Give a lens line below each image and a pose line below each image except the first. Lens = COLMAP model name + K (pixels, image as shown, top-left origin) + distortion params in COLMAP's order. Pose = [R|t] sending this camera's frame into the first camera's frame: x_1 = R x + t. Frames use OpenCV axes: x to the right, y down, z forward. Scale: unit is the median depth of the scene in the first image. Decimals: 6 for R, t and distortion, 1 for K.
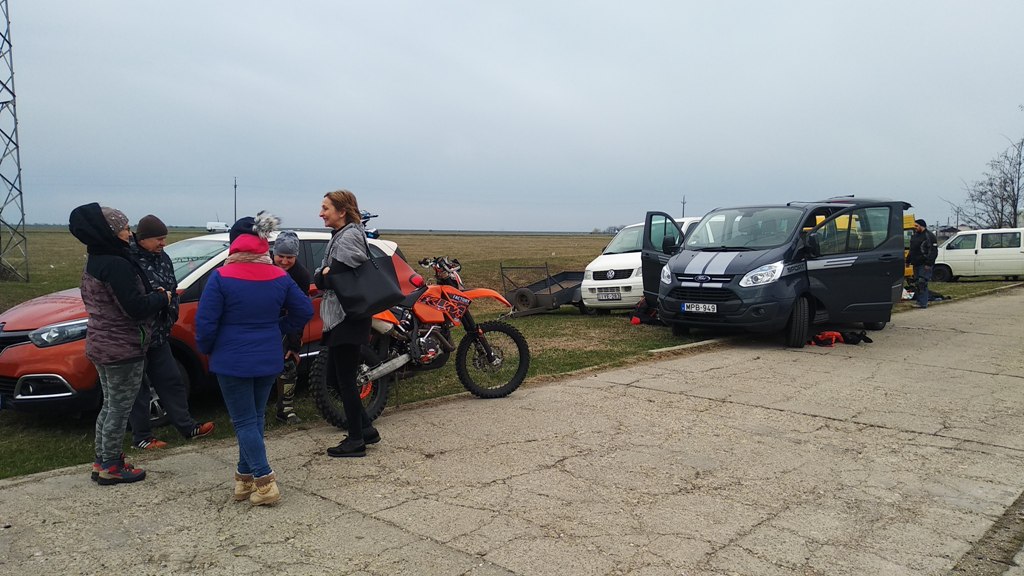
lens RADIAL K [[794.4, 0, 512.0], [0, 794.4, 288.0], [0, 0, 1]] dist [0.039381, -0.071398]
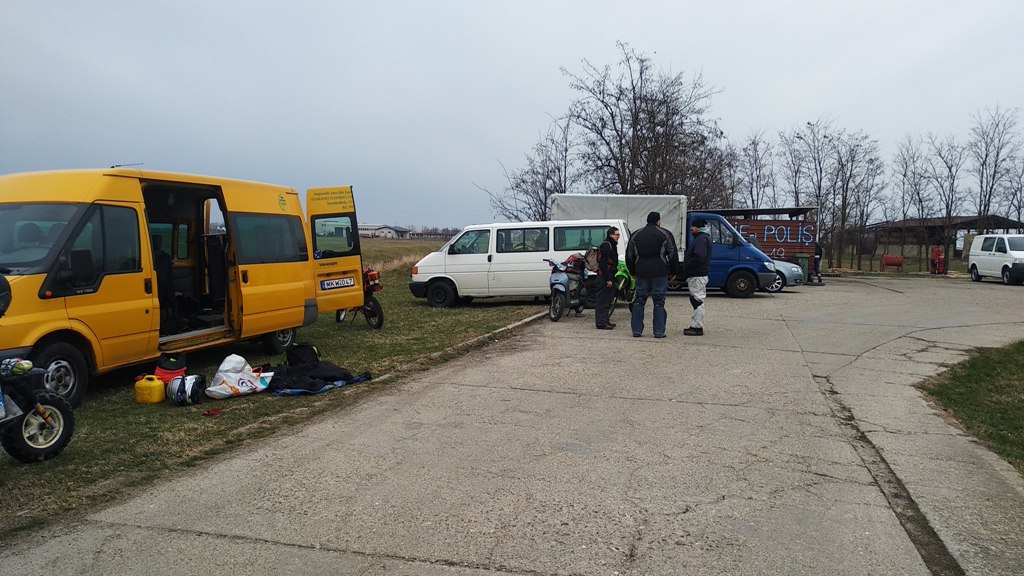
lens RADIAL K [[794.4, 0, 512.0], [0, 794.4, 288.0], [0, 0, 1]] dist [0.039381, -0.071398]
pose [[0.889583, -0.019407, 0.456361, 0.312770], [0.018961, 0.999805, 0.005558, -0.025115], [-0.456379, 0.003709, 0.889778, 0.439555]]
